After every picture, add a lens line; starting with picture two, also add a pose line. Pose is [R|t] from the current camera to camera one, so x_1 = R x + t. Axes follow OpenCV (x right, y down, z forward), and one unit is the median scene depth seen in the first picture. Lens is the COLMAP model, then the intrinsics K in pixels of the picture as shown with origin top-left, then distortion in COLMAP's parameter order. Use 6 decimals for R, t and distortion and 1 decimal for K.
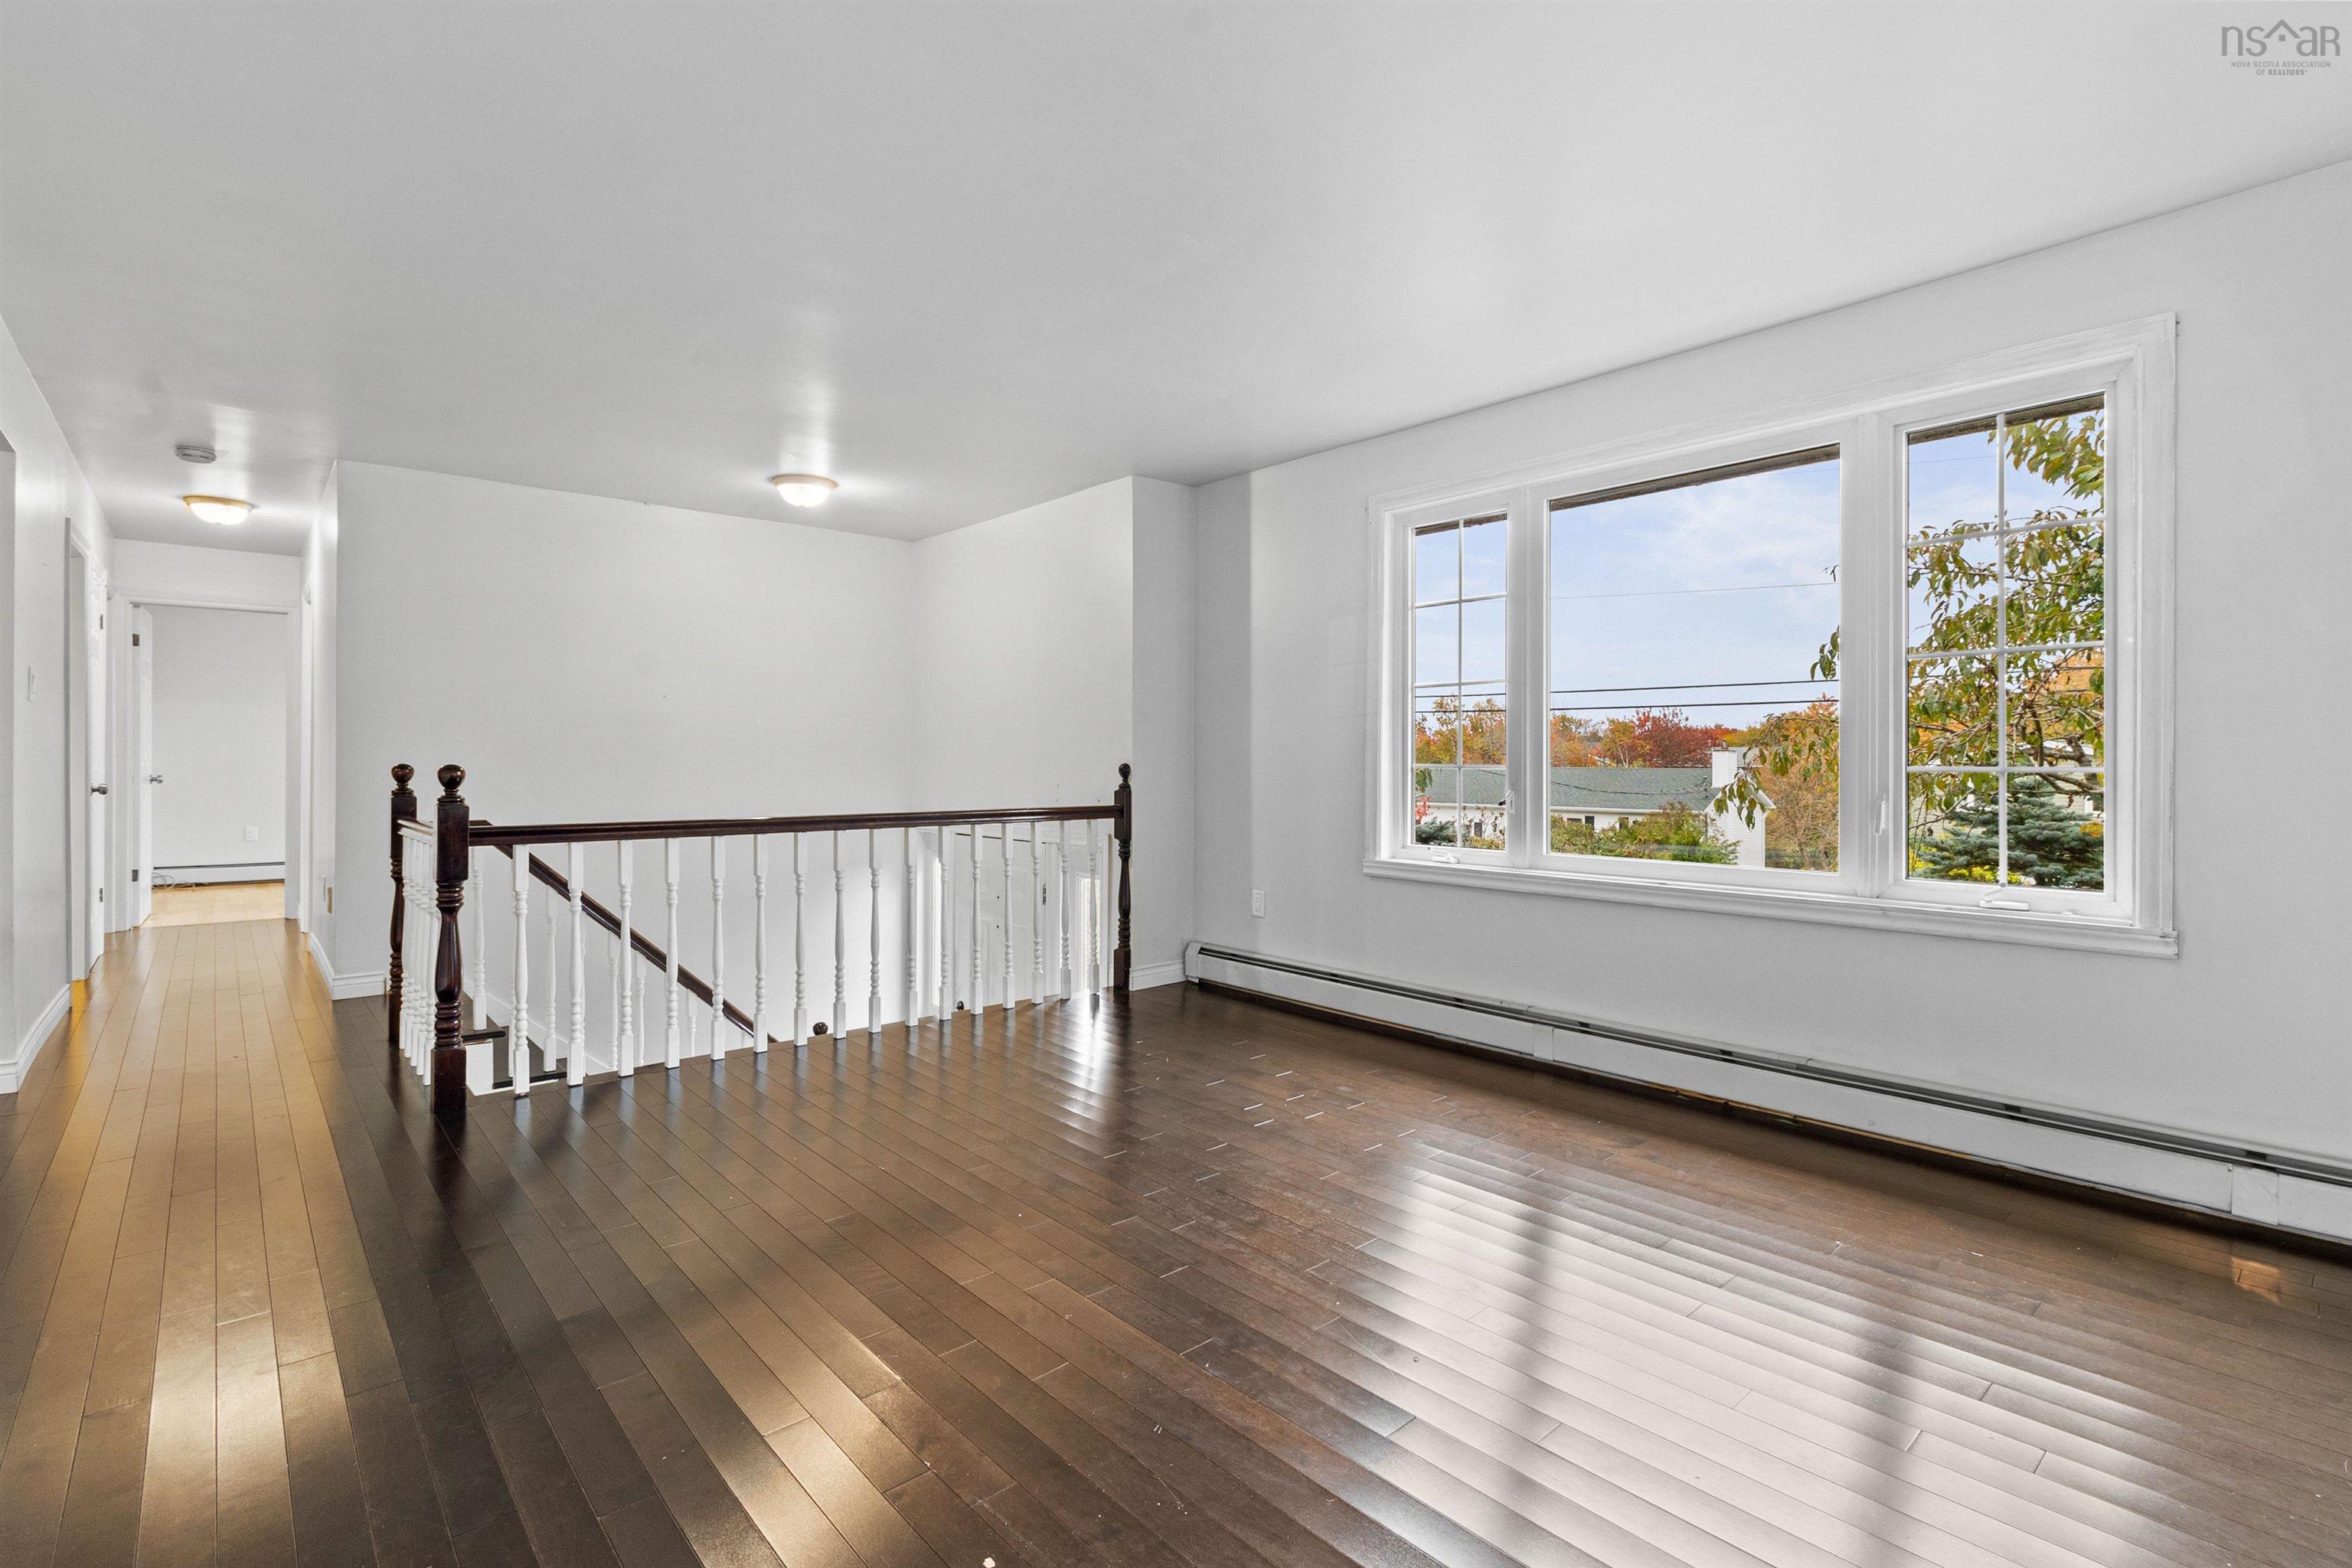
lens RADIAL K [[1085.3, 0, 1171.6], [0, 1085.3, 768.7], [0, 0, 1]] dist [-0.000984, 0.000582]
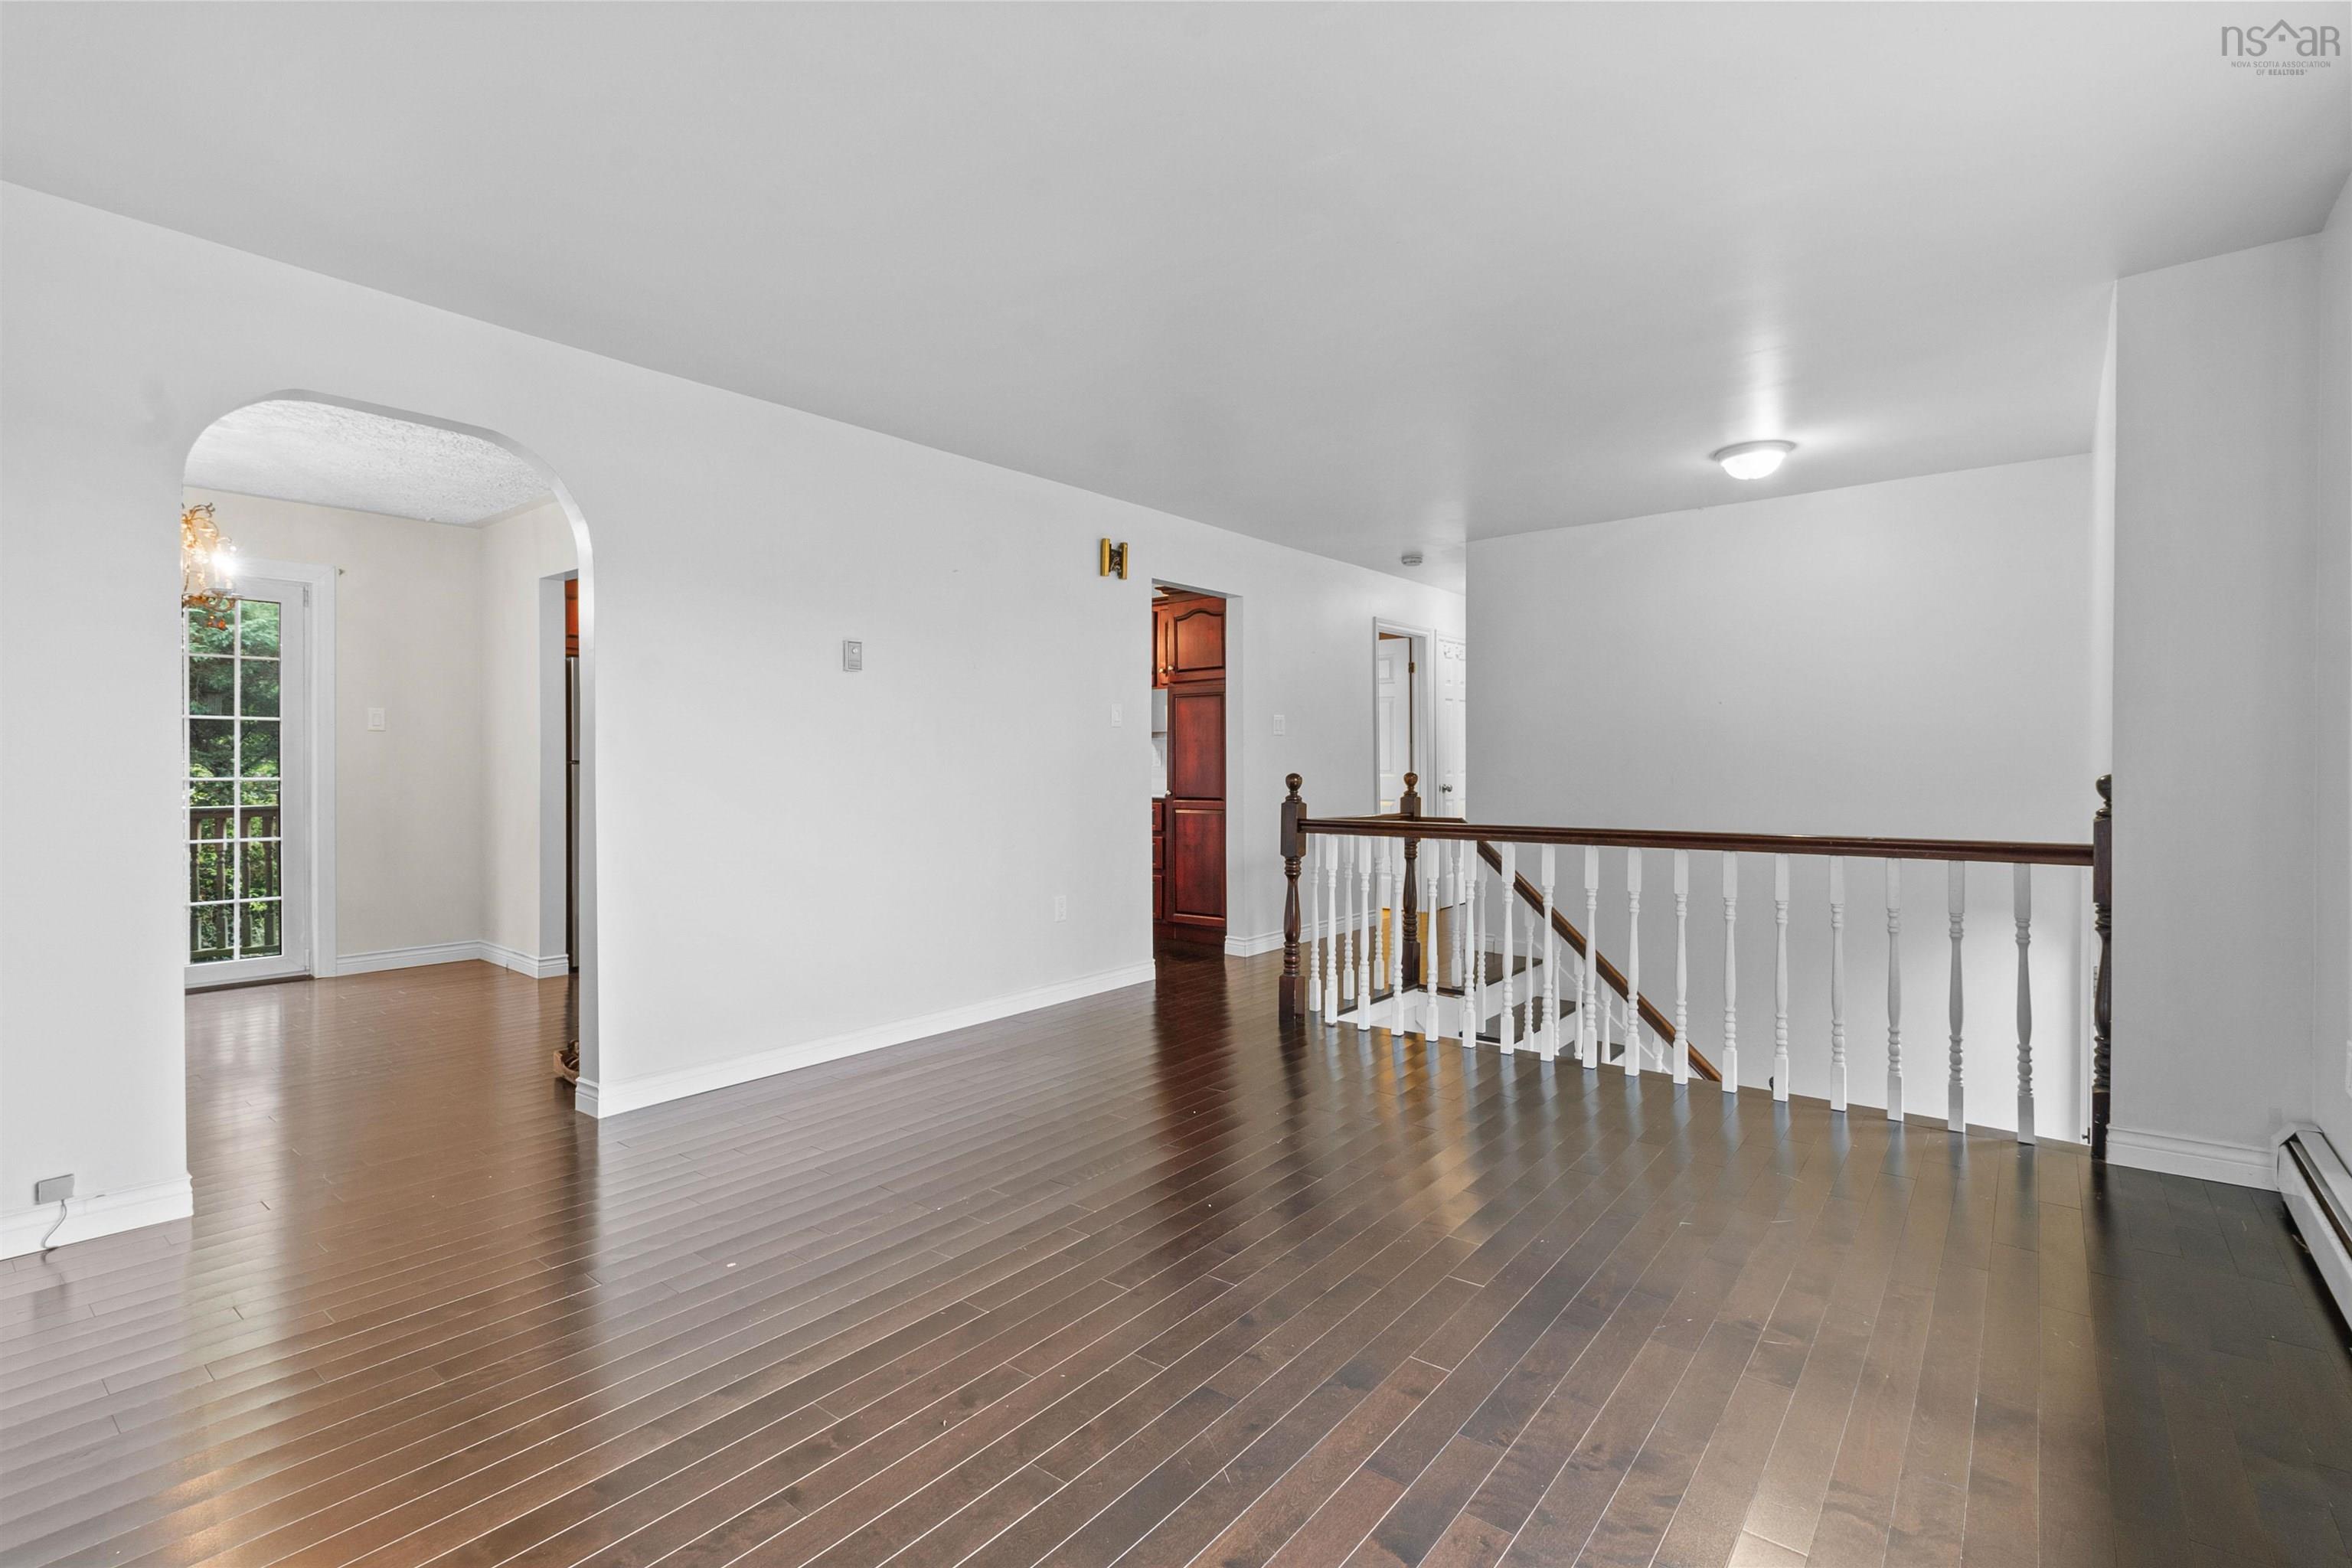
lens RADIAL K [[1089.3, 0, 1175.7], [0, 1089.3, 749.6], [0, 0, 1]] dist [0.002368, 0.000888]
pose [[0.167645, -0.018482, -0.985674, 0.459788], [-0.006687, 0.999780, -0.019884, -0.003514], [0.985825, 0.009925, 0.167485, 0.398110]]
